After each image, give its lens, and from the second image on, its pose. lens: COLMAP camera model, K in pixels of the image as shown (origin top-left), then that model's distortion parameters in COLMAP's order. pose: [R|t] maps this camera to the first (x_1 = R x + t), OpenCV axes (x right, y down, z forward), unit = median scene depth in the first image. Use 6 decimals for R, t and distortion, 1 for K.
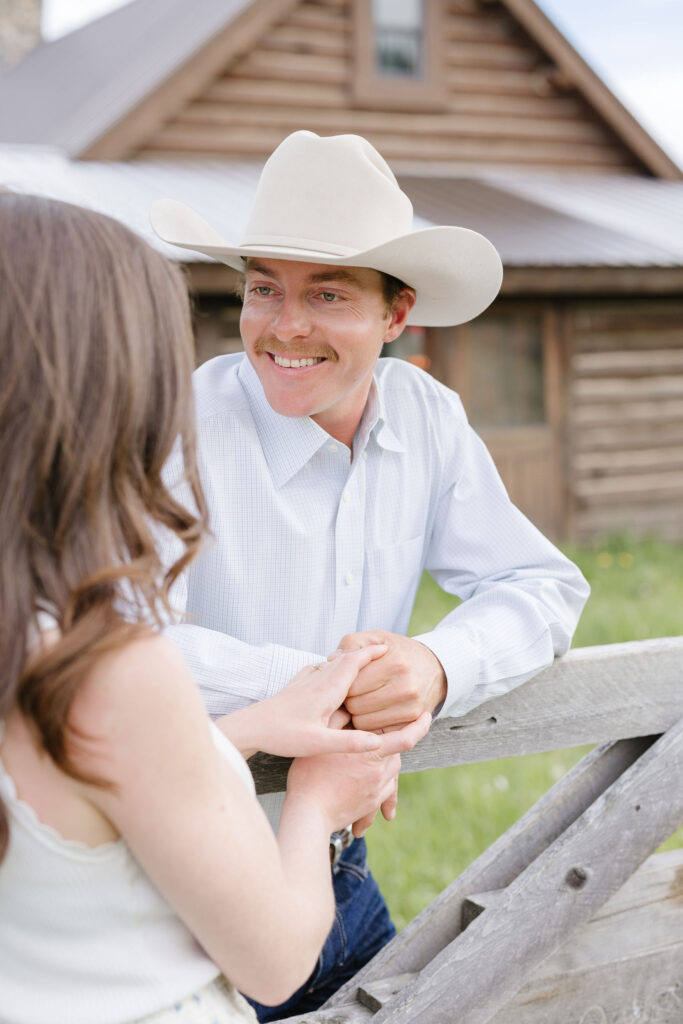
lens RADIAL K [[1584.2, 0, 341.5], [0, 1584.2, 512.0], [0, 0, 1]] dist [0.020281, 0.043140]
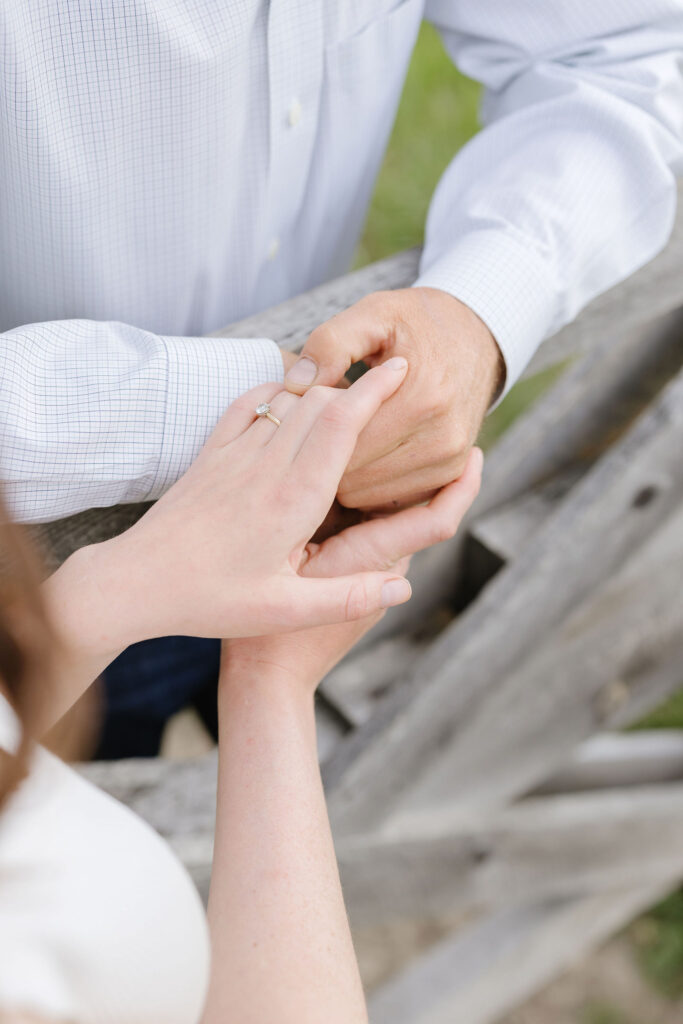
lens RADIAL K [[1584.2, 0, 341.5], [0, 1584.2, 512.0], [0, 0, 1]] dist [0.020281, 0.043140]
pose [[0.994500, -0.064715, 0.082353, -0.029310], [0.008701, 0.834609, 0.550775, -0.126662], [-0.104376, -0.547029, 0.830581, 0.510995]]
